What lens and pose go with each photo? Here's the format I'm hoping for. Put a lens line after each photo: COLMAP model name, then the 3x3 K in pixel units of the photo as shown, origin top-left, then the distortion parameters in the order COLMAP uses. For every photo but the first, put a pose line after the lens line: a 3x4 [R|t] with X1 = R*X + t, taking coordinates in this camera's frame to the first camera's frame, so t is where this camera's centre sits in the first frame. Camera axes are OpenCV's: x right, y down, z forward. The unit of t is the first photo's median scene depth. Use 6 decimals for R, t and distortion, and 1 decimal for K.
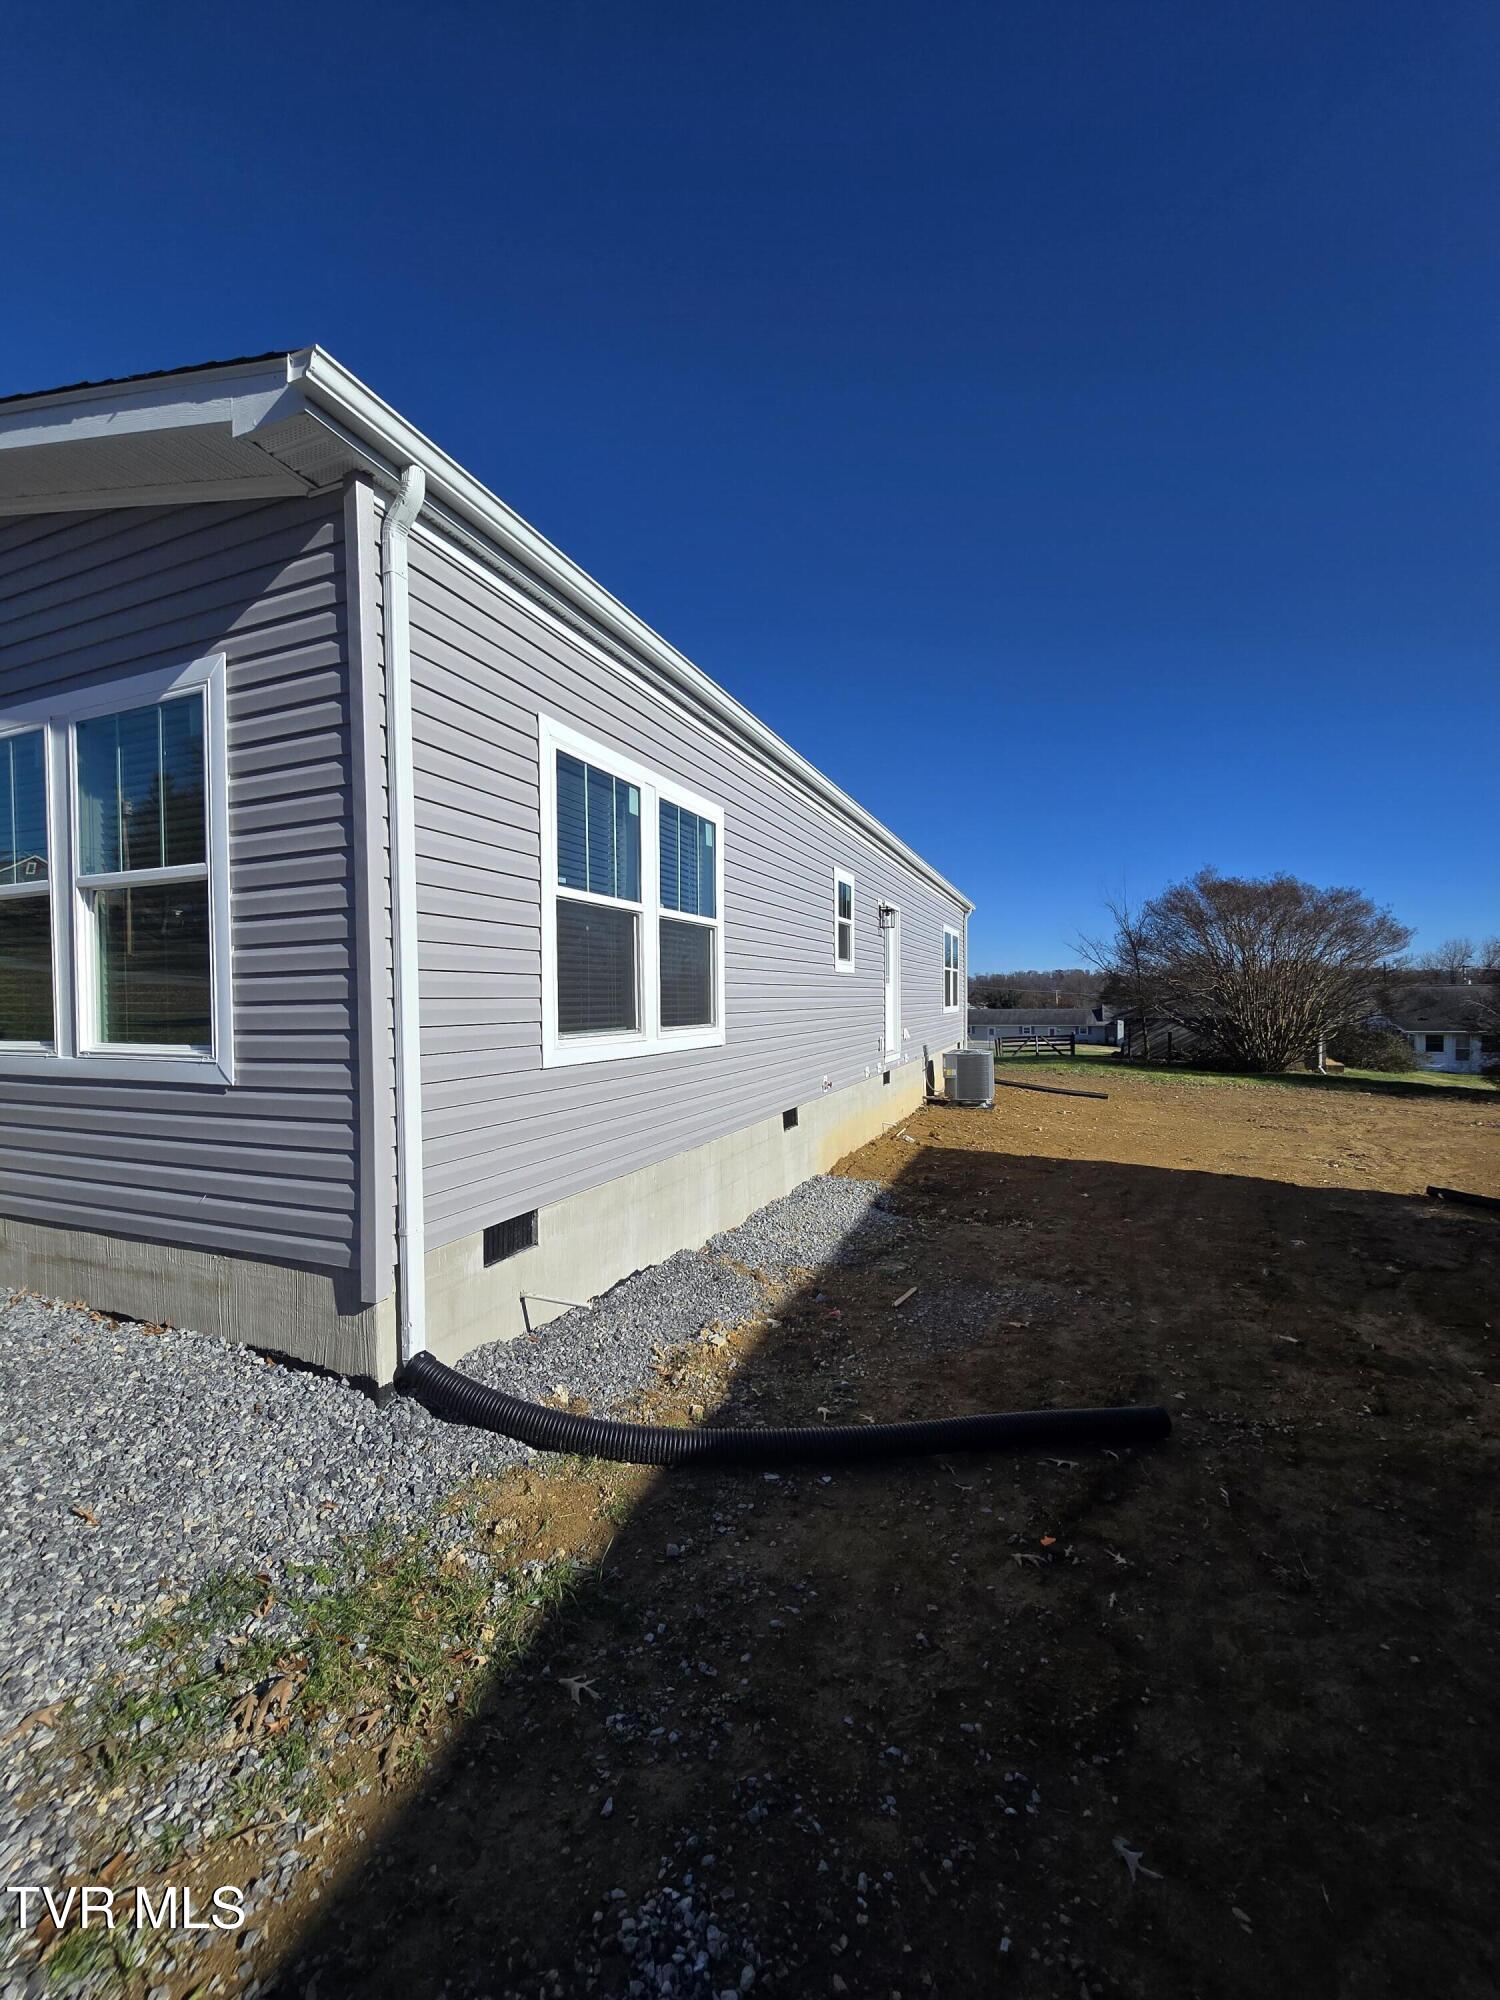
lens RADIAL K [[826.7, 0, 737.3], [0, 826.7, 1008.4], [0, 0, 1]] dist [-0.012980, 0.006570]
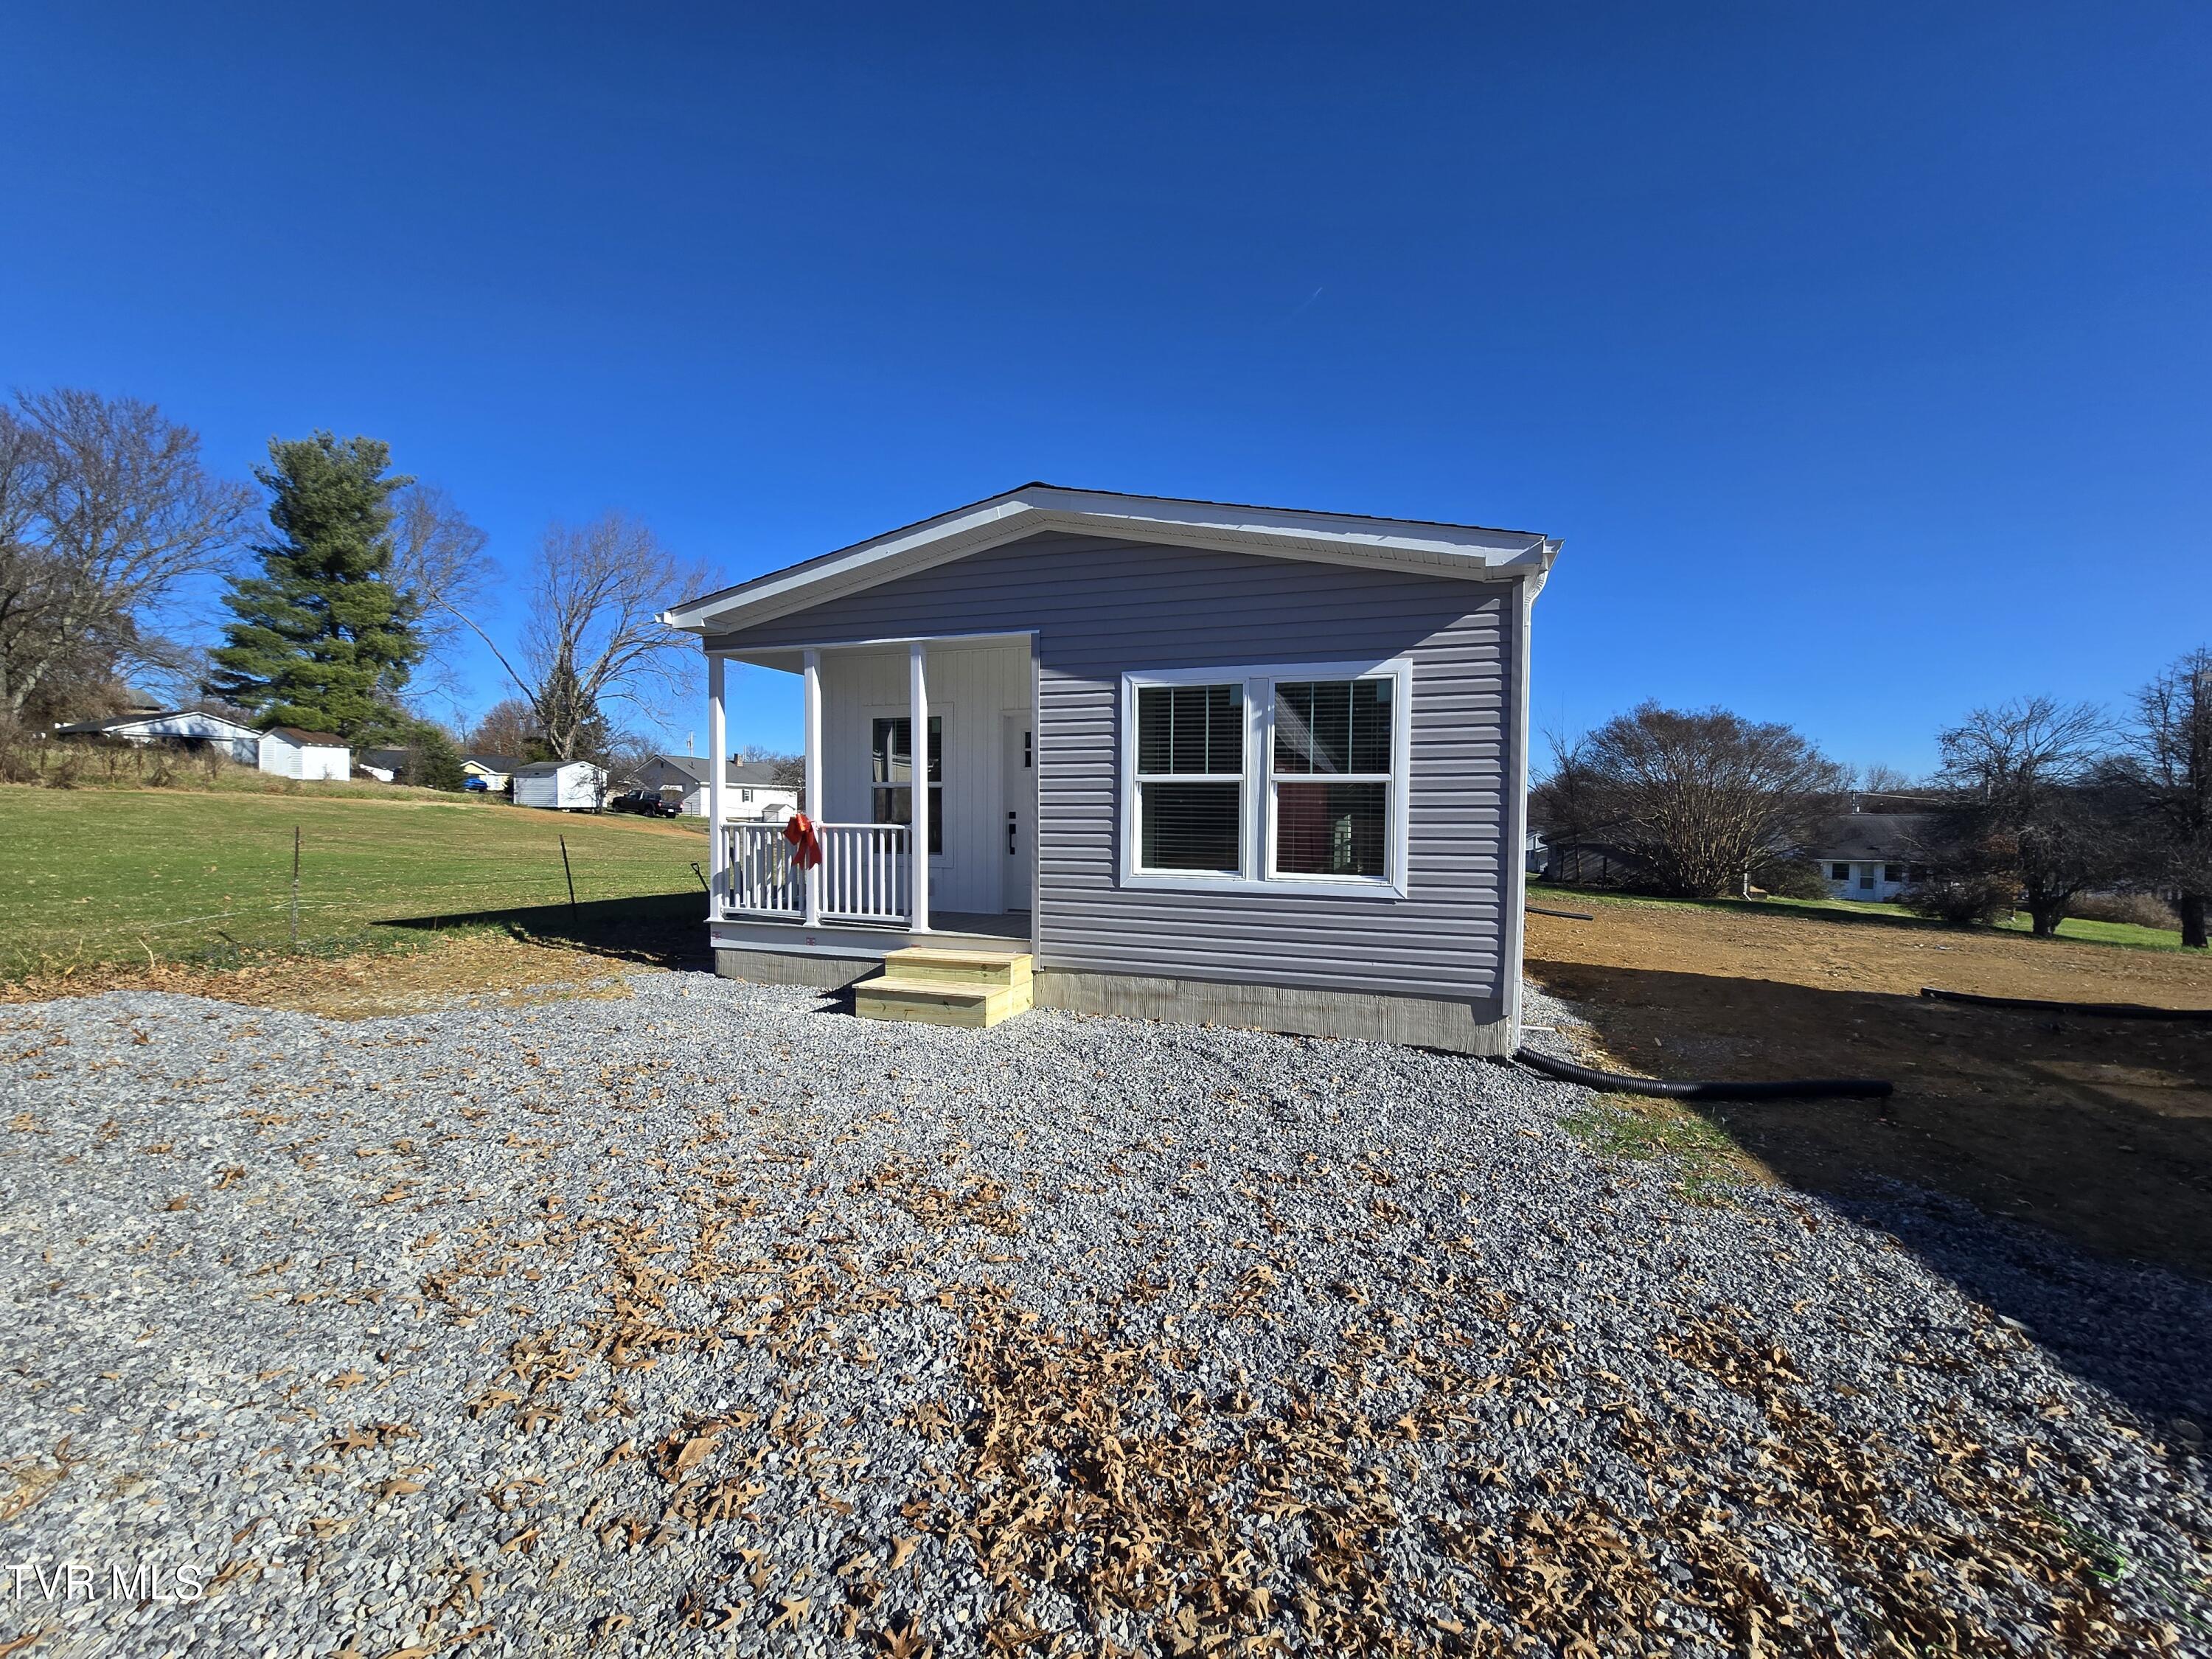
lens RADIAL K [[914.3, 0, 1116.3], [0, 914.3, 832.7], [0, 0, 1]] dist [-0.012980, 0.006570]
pose [[0.998418, 0.017331, 0.053482, -1.193714], [-0.018111, 0.999736, 0.014132, -0.059925], [-0.053223, -0.015078, 0.998469, -0.838532]]
